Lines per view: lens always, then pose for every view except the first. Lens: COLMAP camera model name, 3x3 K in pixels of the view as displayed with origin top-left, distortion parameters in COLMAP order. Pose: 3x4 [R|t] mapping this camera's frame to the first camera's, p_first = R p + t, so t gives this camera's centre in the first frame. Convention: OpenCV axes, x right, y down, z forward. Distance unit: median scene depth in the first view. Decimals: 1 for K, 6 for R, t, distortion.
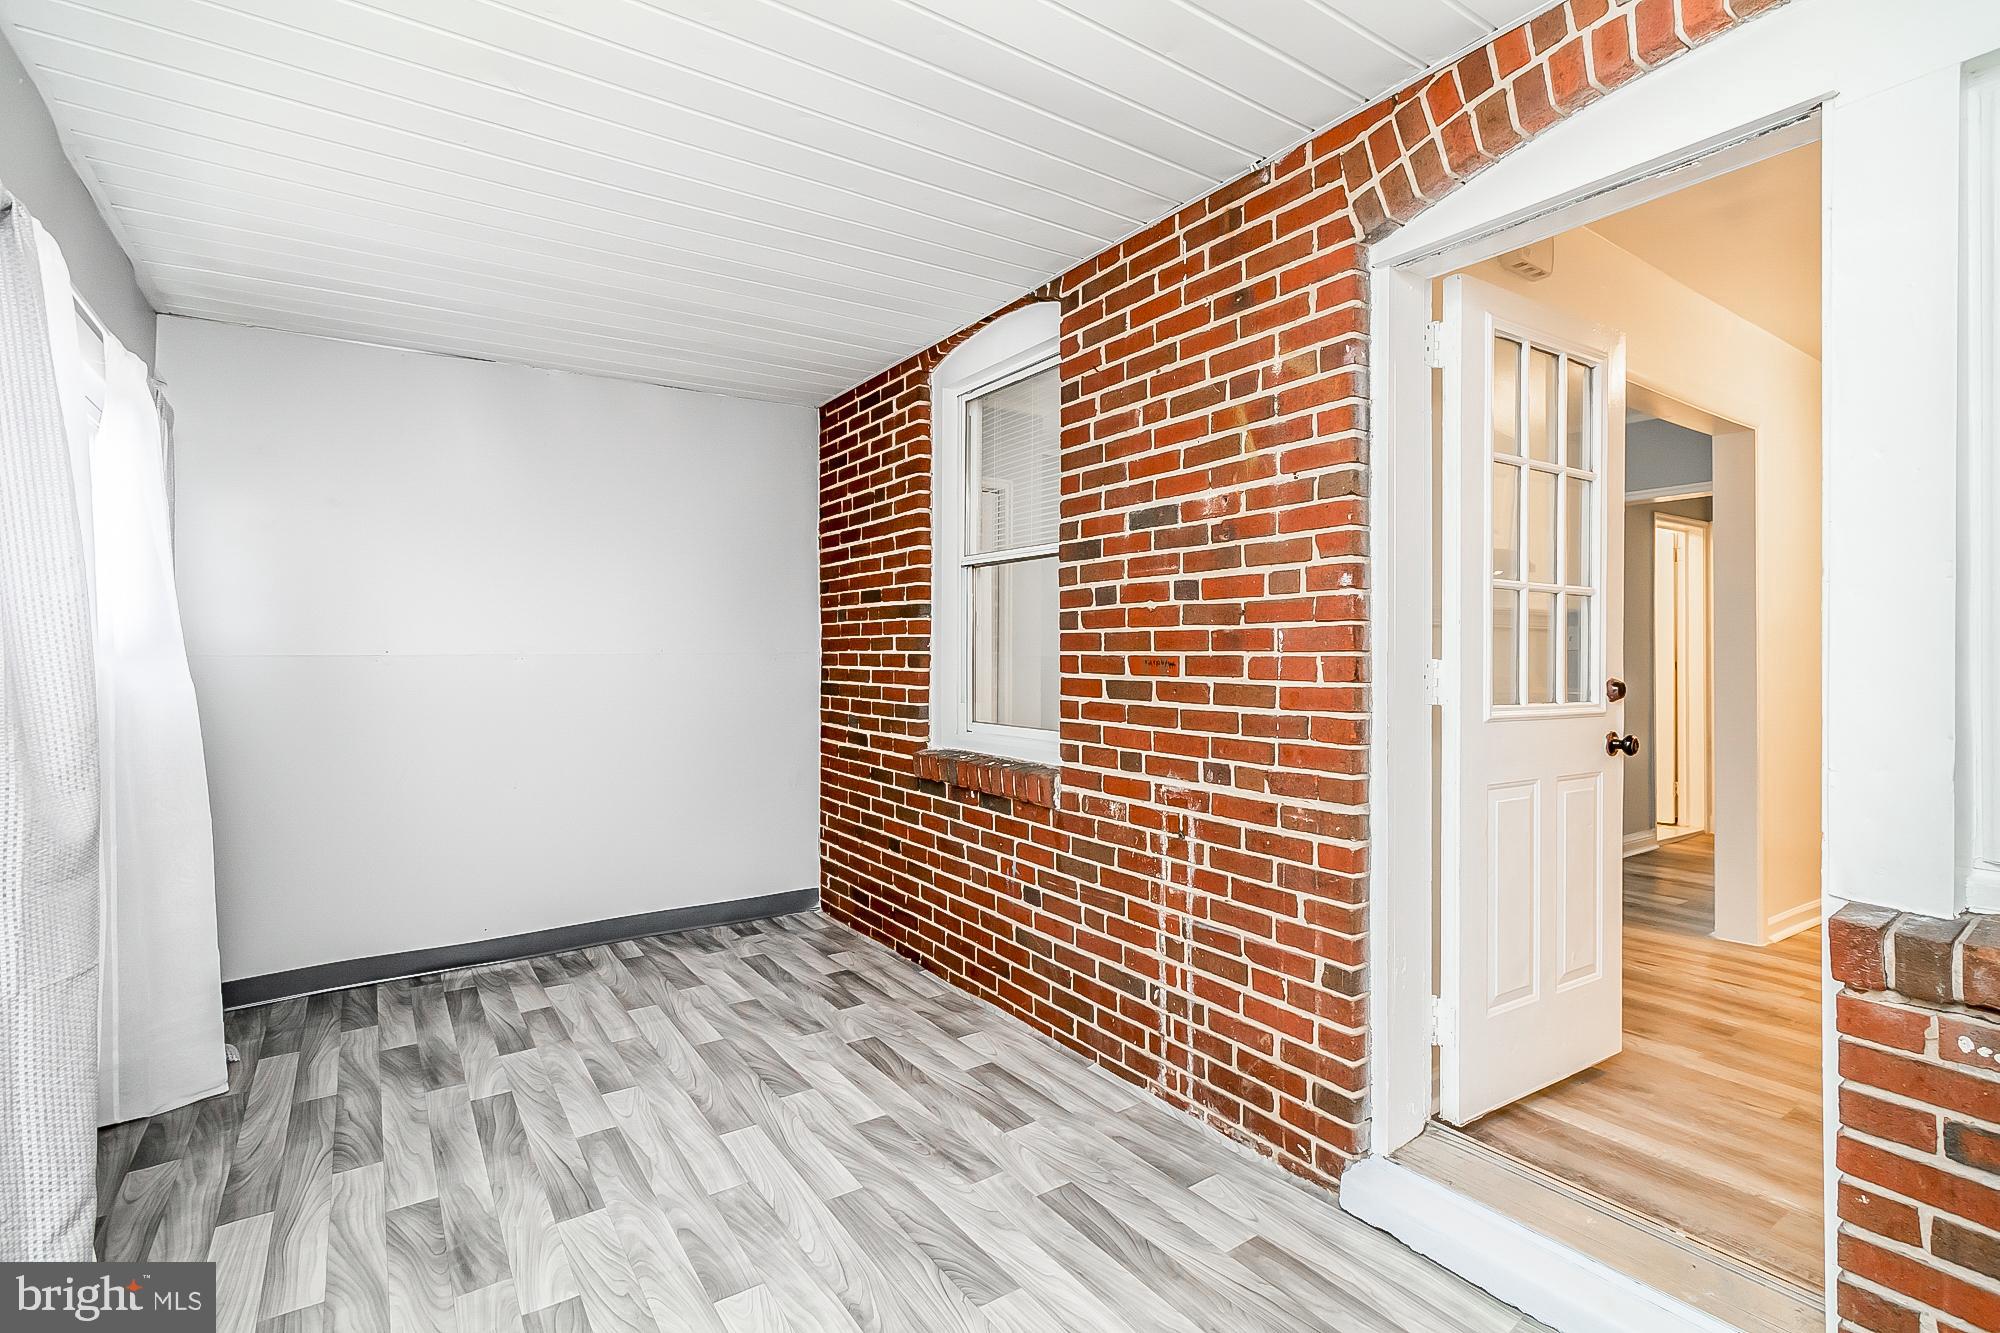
lens RADIAL K [[921.9, 0, 997.8], [0, 921.9, 659.0], [0, 0, 1]] dist [0.003935, 0.000687]
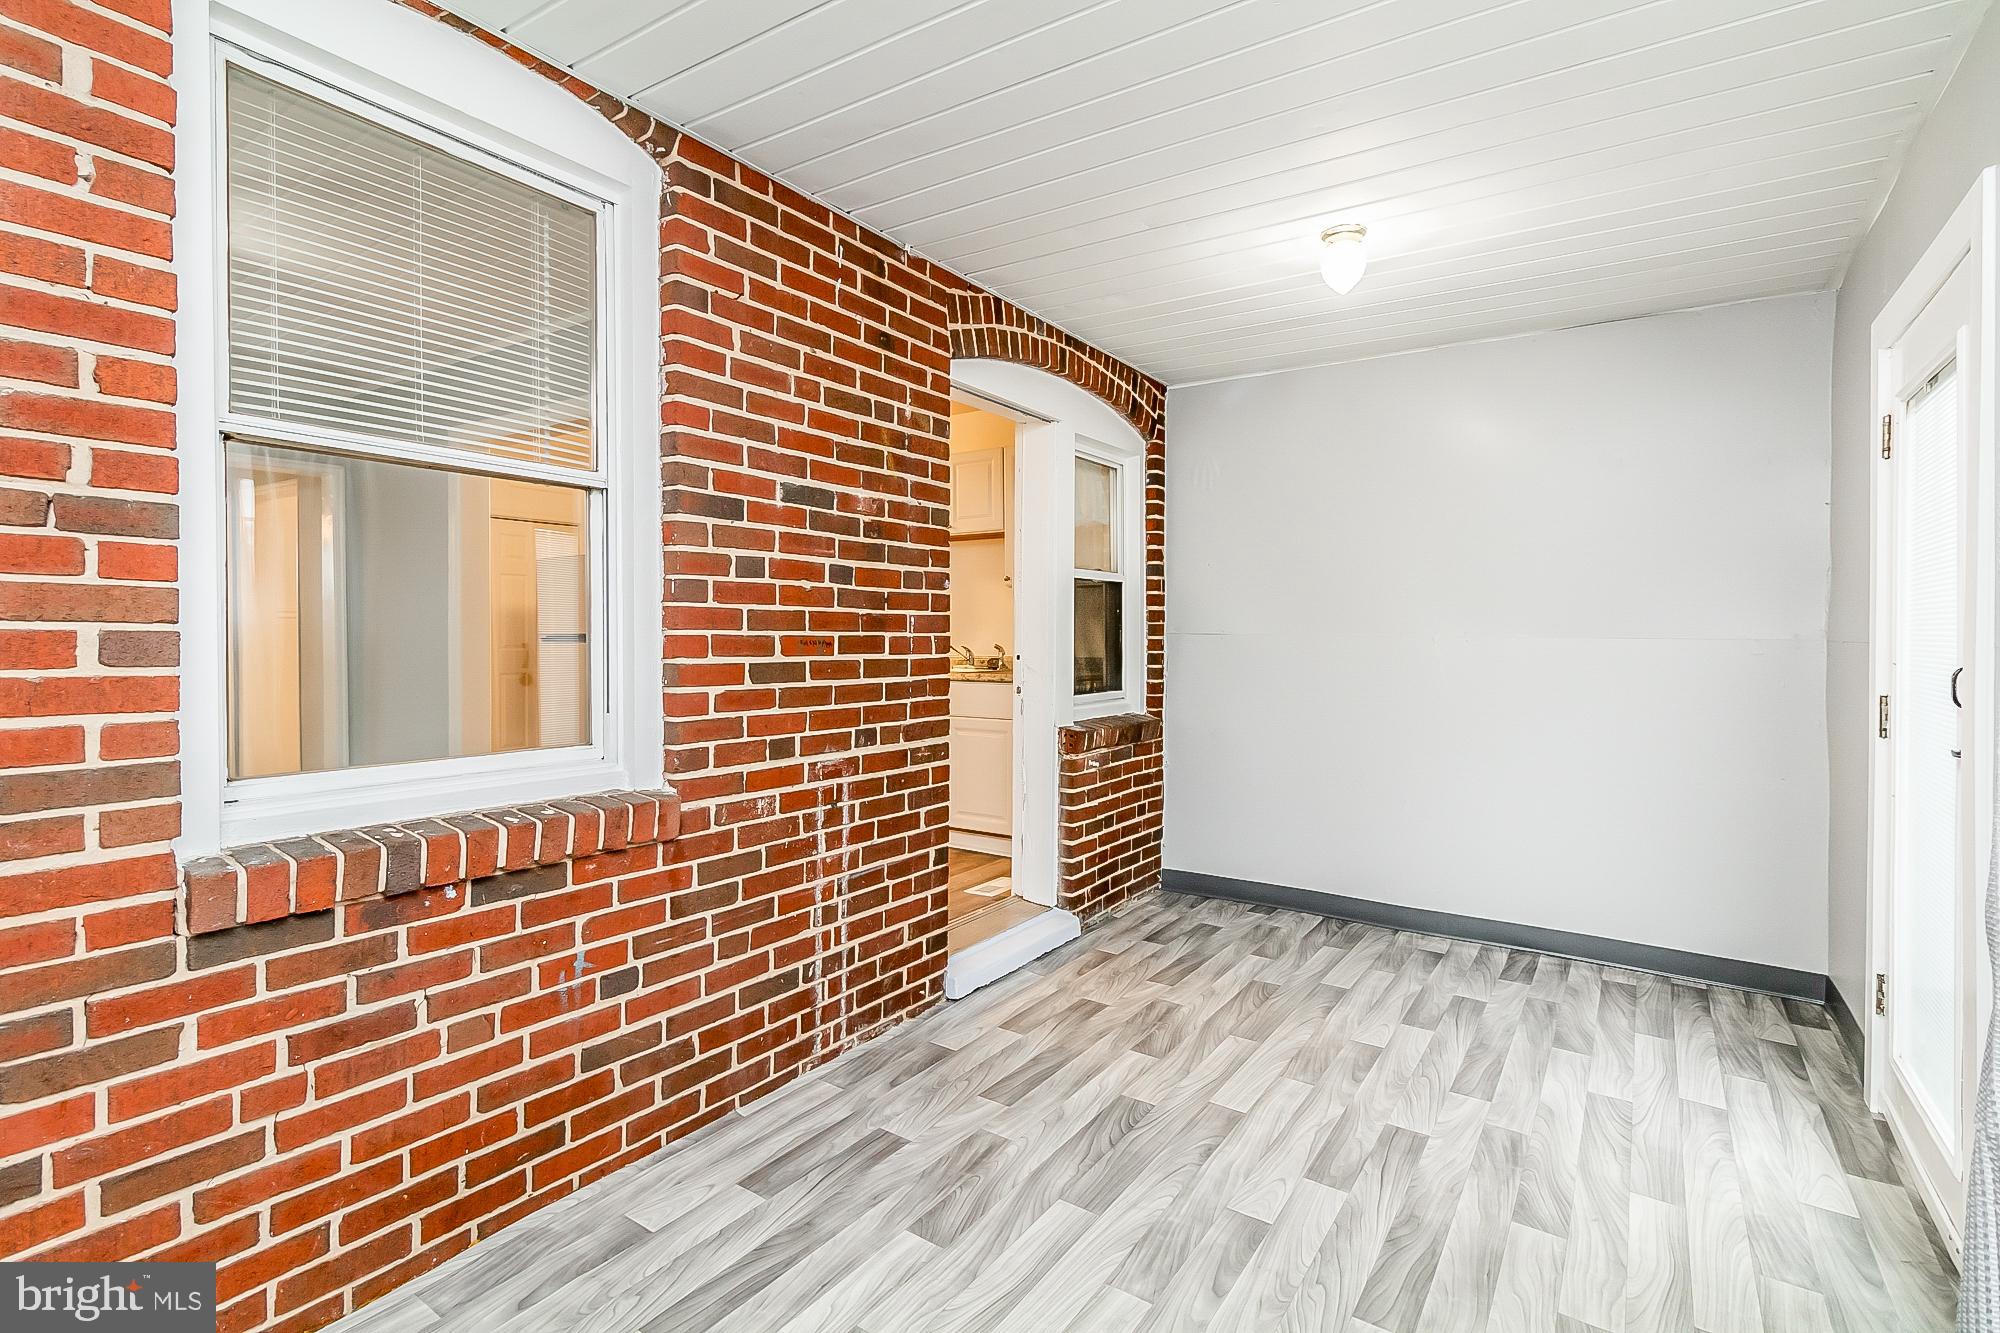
lens RADIAL K [[879.3, 0, 996.2], [0, 879.3, 643.7], [0, 0, 1]] dist [0.000993, 0.000193]
pose [[-0.323238, -0.020312, 0.946100, -0.820092], [-0.007633, 0.999793, 0.018856, -0.014868], [-0.946287, -0.001127, -0.323326, 1.150973]]
